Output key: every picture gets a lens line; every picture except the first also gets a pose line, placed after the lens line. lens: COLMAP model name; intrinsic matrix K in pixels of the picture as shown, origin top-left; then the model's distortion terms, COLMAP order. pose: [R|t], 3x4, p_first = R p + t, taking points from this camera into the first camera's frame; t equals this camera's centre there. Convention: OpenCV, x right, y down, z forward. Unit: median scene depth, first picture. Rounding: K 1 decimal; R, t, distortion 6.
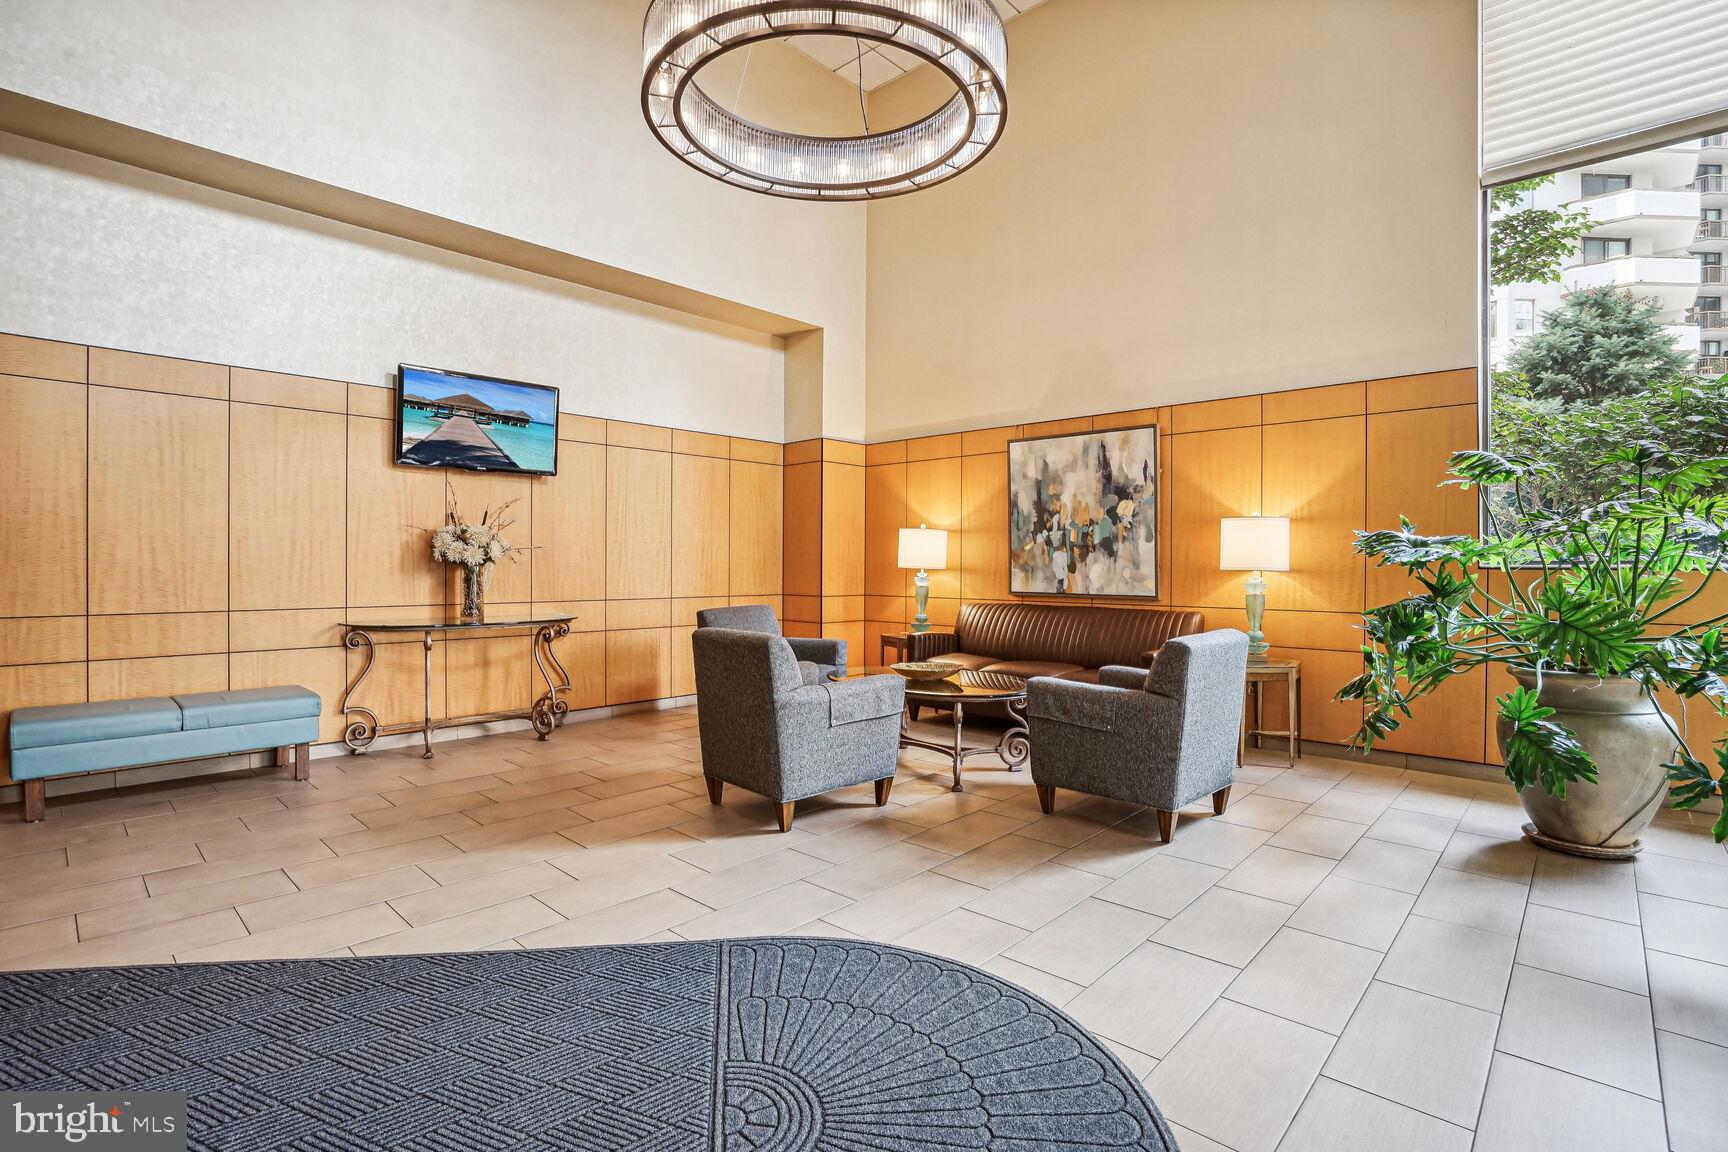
lens RADIAL K [[800.5, 0, 864.0], [0, 800.5, 576.0], [0, 0, 1]] dist [-0.042528, 0.000533]
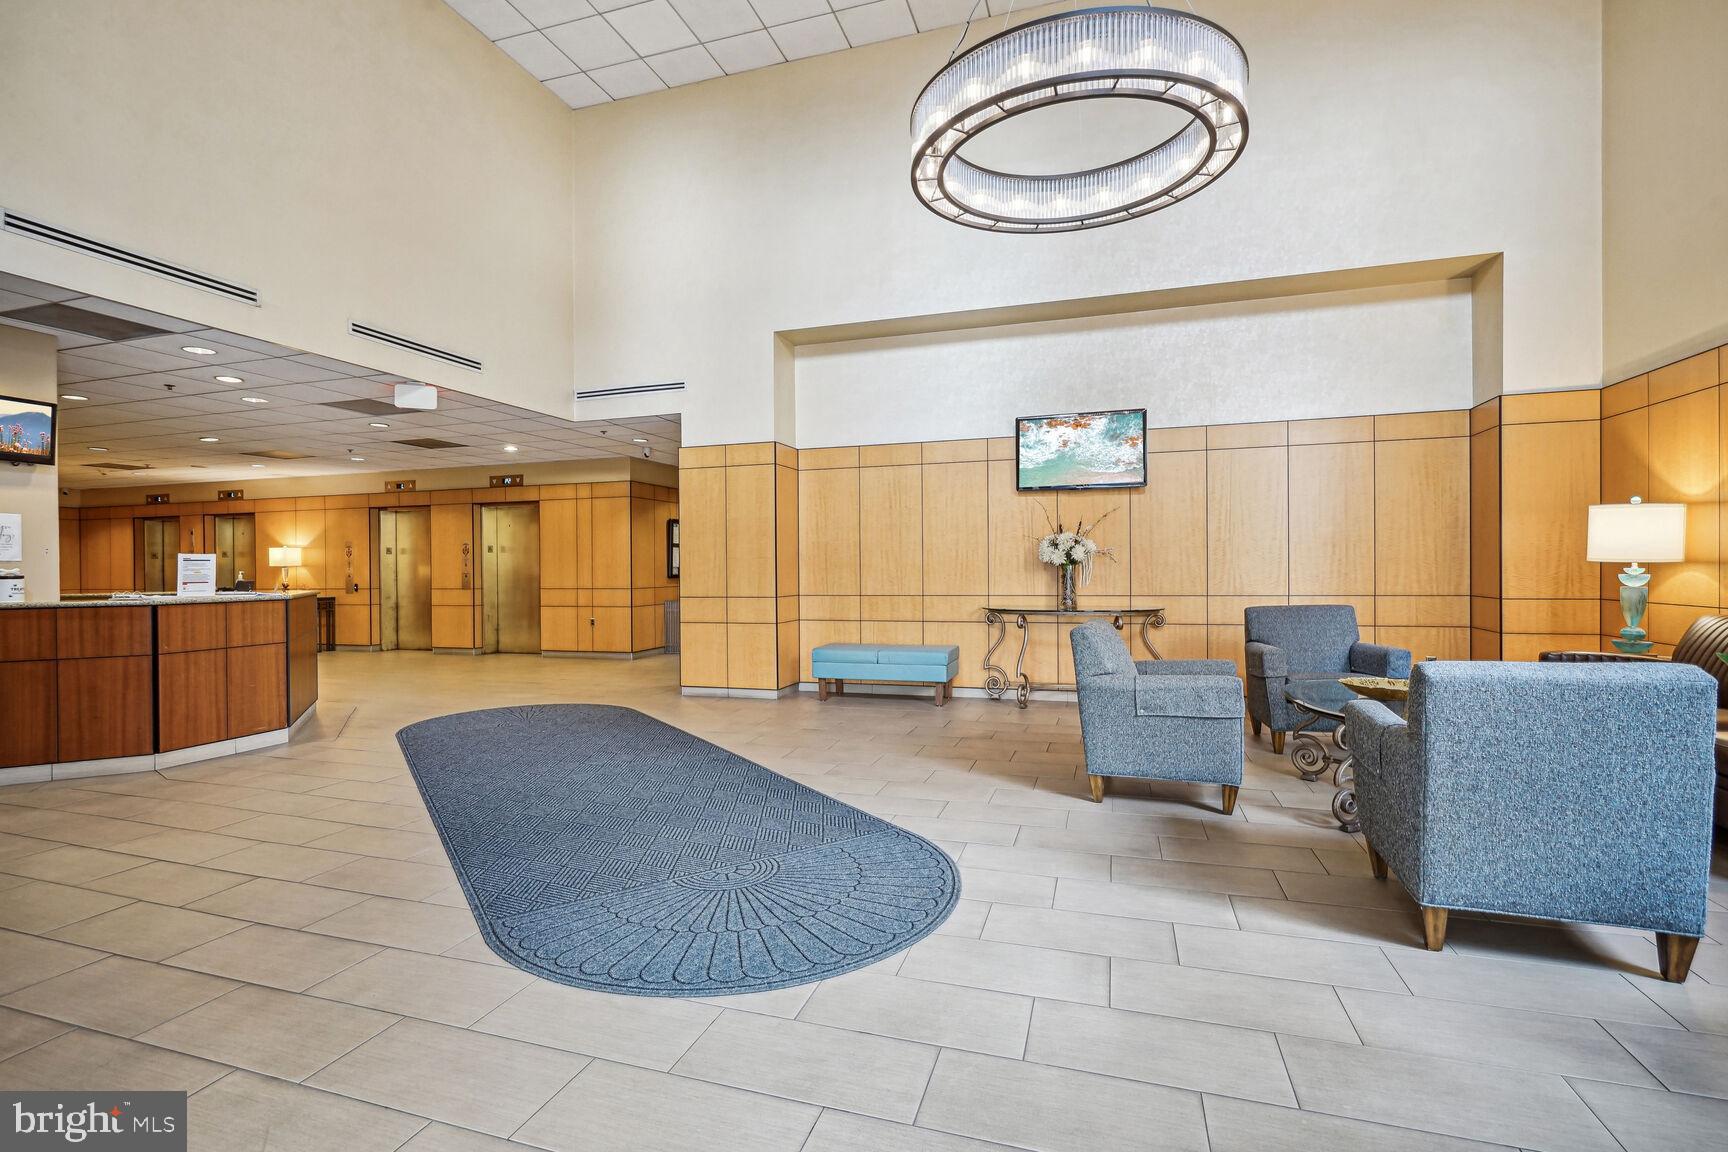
lens RADIAL K [[780.1, 0, 854.7], [0, 780.1, 575.7], [0, 0, 1]] dist [-0.000563, 0.001180]
pose [[0.439288, 0.000855, -0.898346, 0.506423], [-0.001164, 0.999999, 0.000383, 0.003726], [0.898345, 0.000878, 0.439289, 0.151999]]
